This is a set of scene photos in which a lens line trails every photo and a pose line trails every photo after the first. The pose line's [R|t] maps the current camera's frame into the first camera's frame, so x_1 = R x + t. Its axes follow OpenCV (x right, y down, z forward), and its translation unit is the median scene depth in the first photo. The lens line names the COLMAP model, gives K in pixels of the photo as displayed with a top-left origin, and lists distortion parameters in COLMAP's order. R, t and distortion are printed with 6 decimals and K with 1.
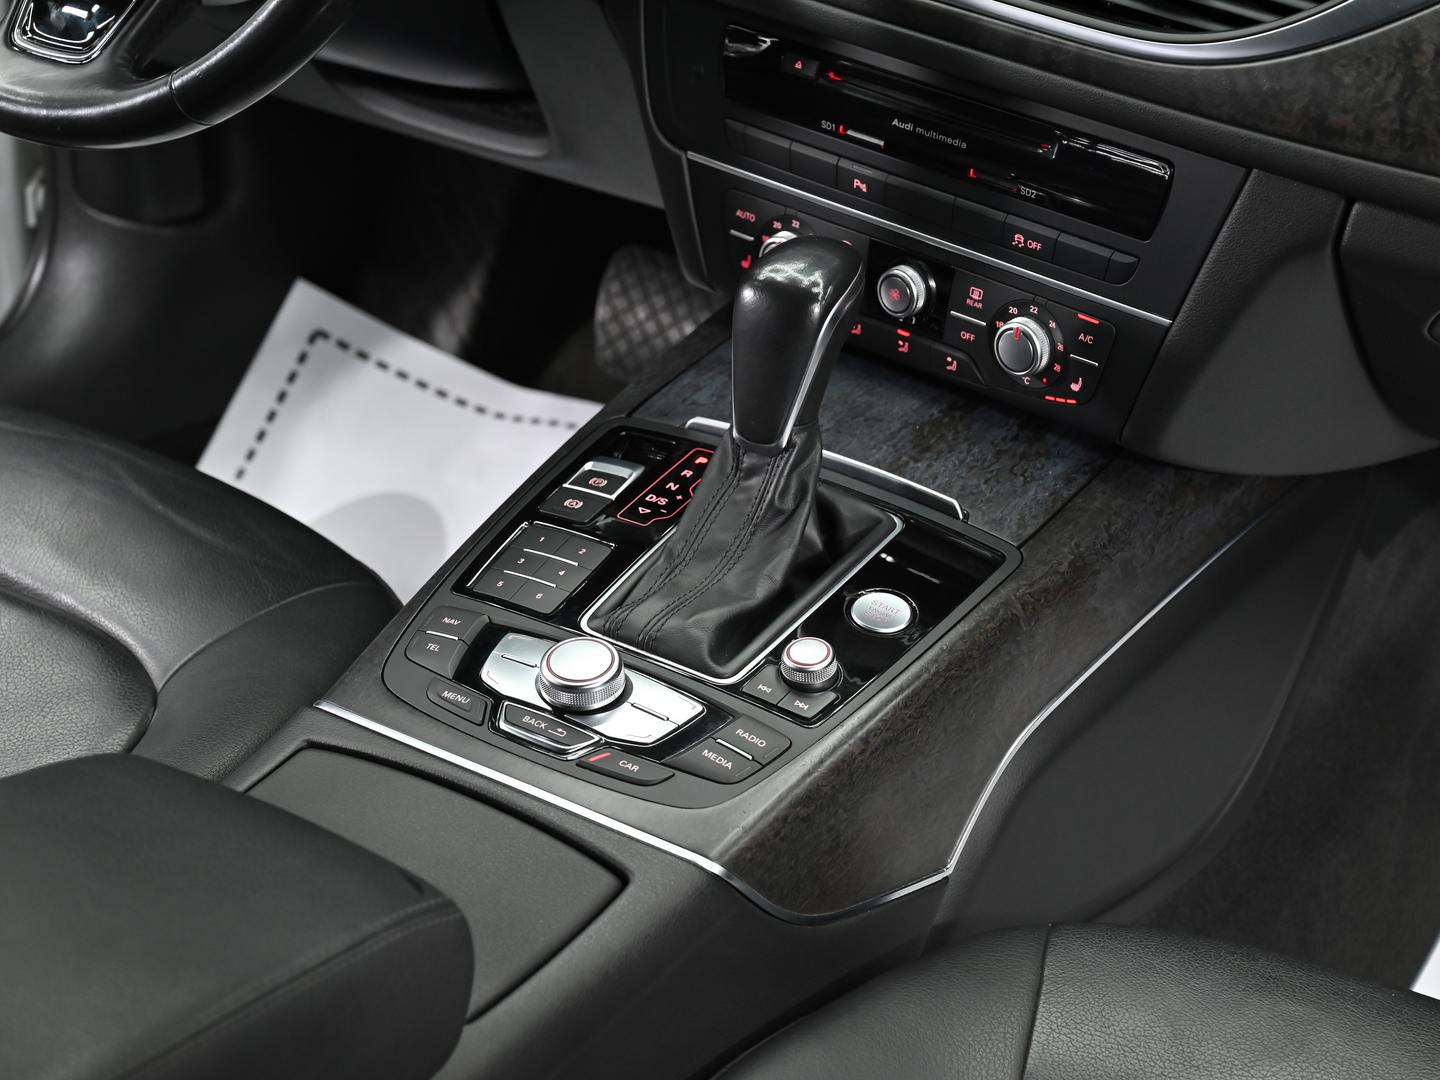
lens RADIAL K [[3201.0, 0, 720.0], [0, 3201.0, 540.0], [0, 0, 1]] dist [0.031998, -0.034801]
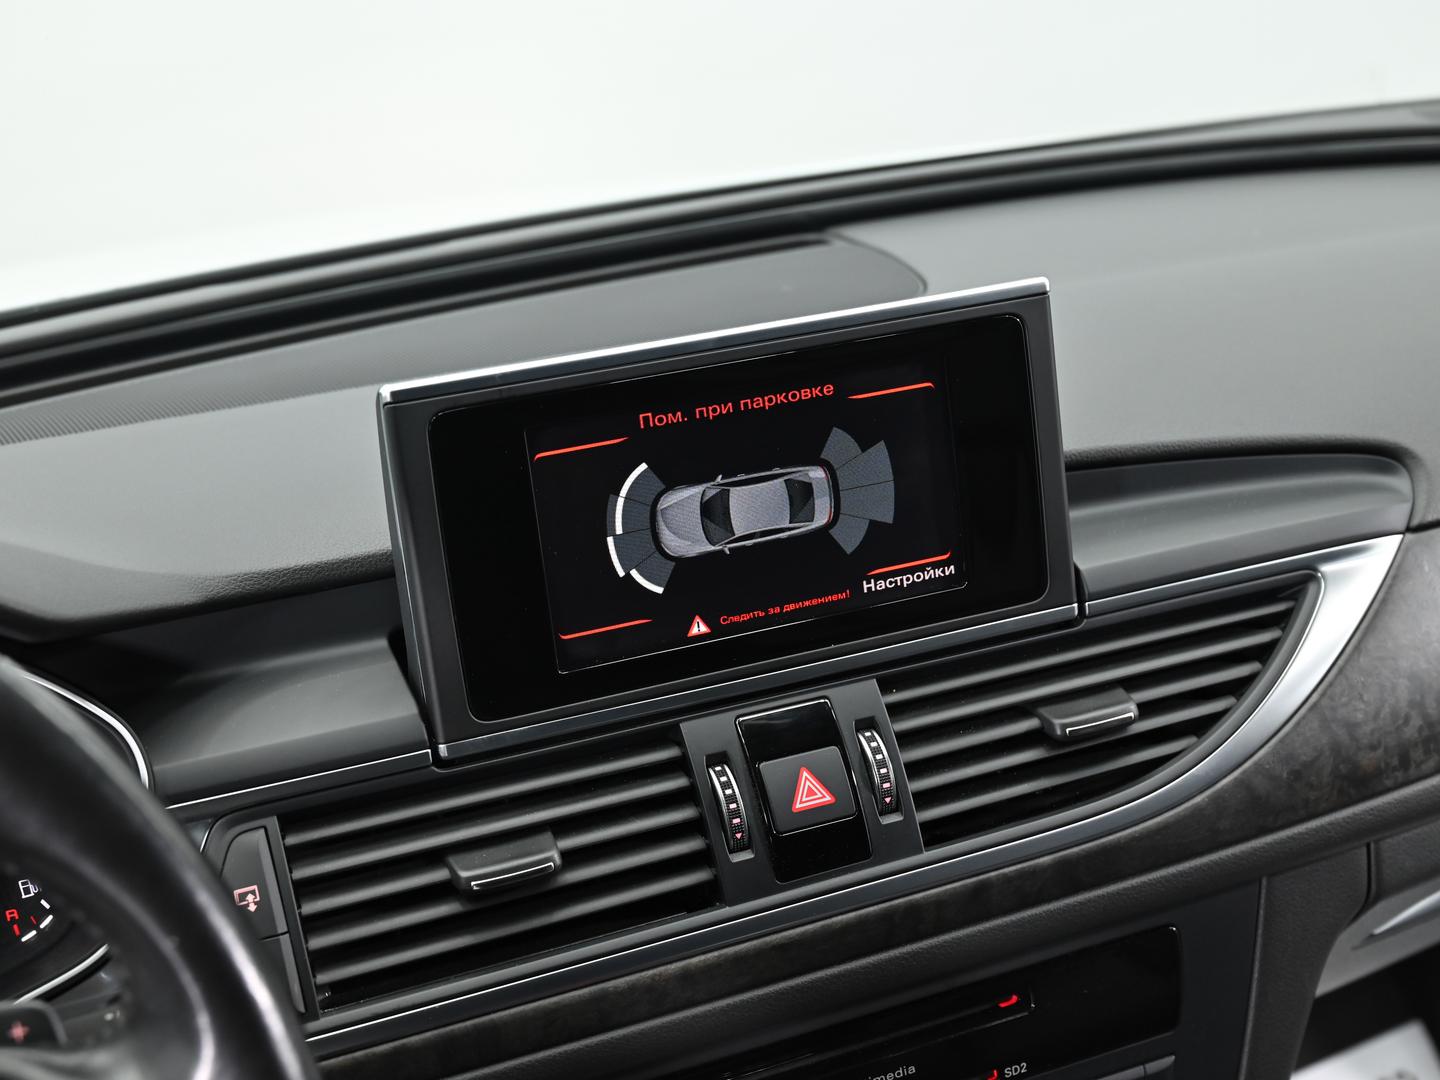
lens RADIAL K [[2167.9, 0, 720.0], [0, 2167.9, 540.0], [0, 0, 1]] dist [-0.003826, -0.041218]
pose [[0.467241, -0.348013, 0.812756, -0.301164], [0.523766, 0.849554, 0.062664, -0.278583], [-0.712288, 0.396415, 0.579224, 0.698950]]
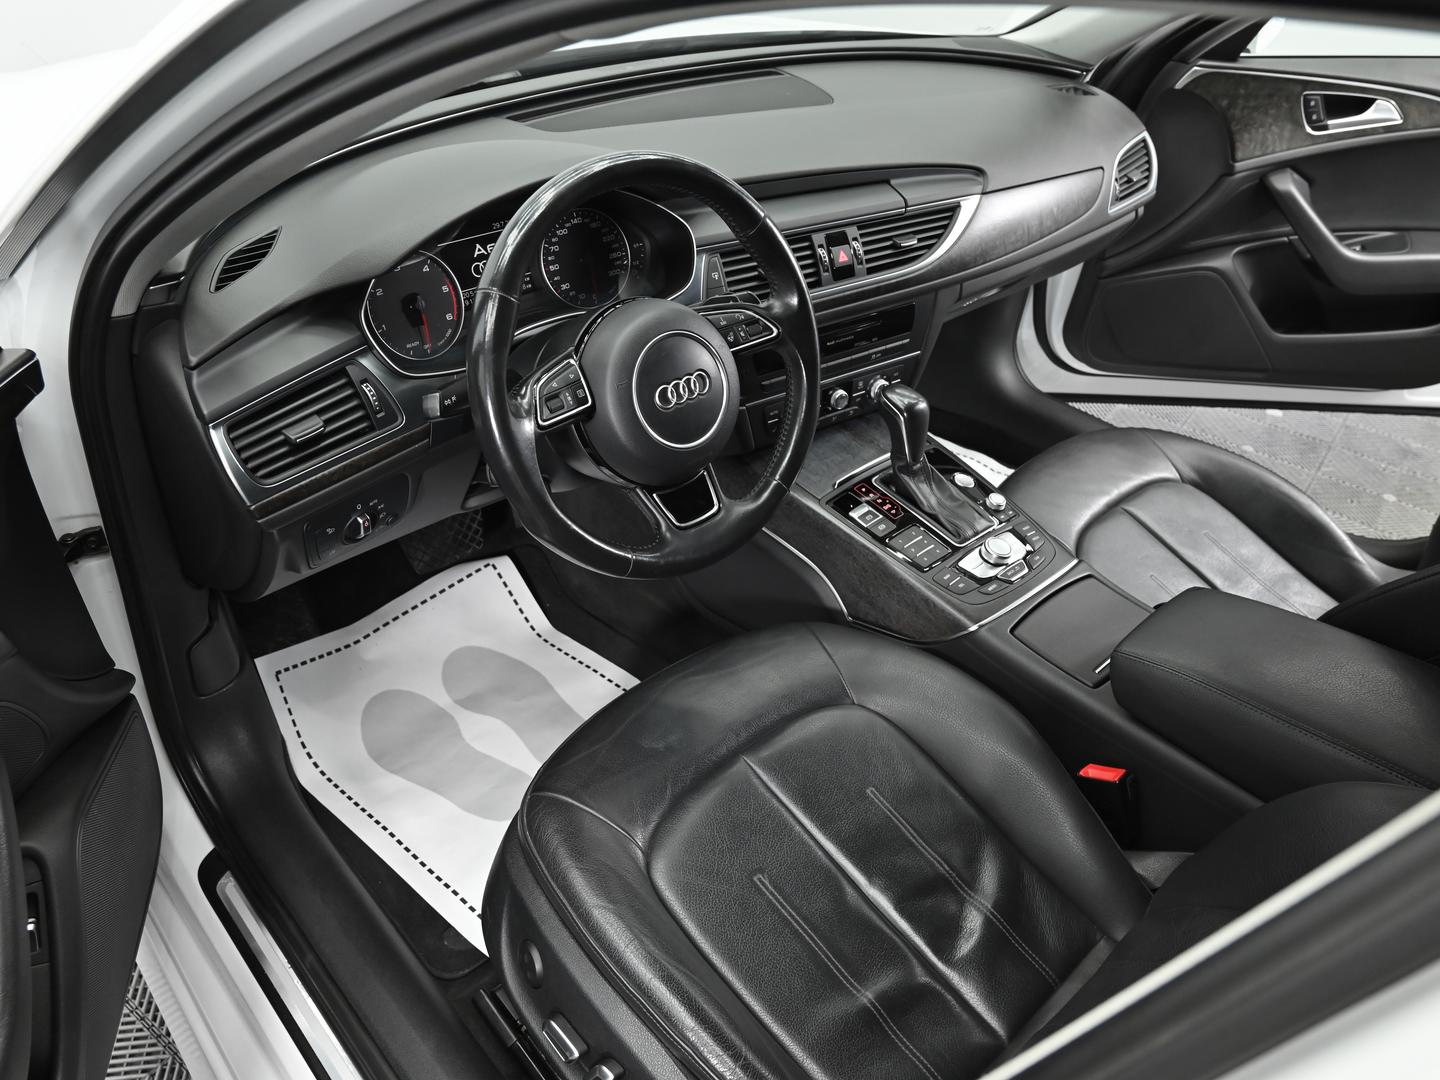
lens RADIAL K [[1098.5, 0, 720.0], [0, 1098.5, 540.0], [0, 0, 1]] dist [-0.007183, -0.001593]
pose [[0.250881, -0.593447, 0.764774, -0.753219], [0.418530, 0.778880, 0.467096, -0.465581], [-0.872864, 0.202896, 0.443781, 0.724214]]
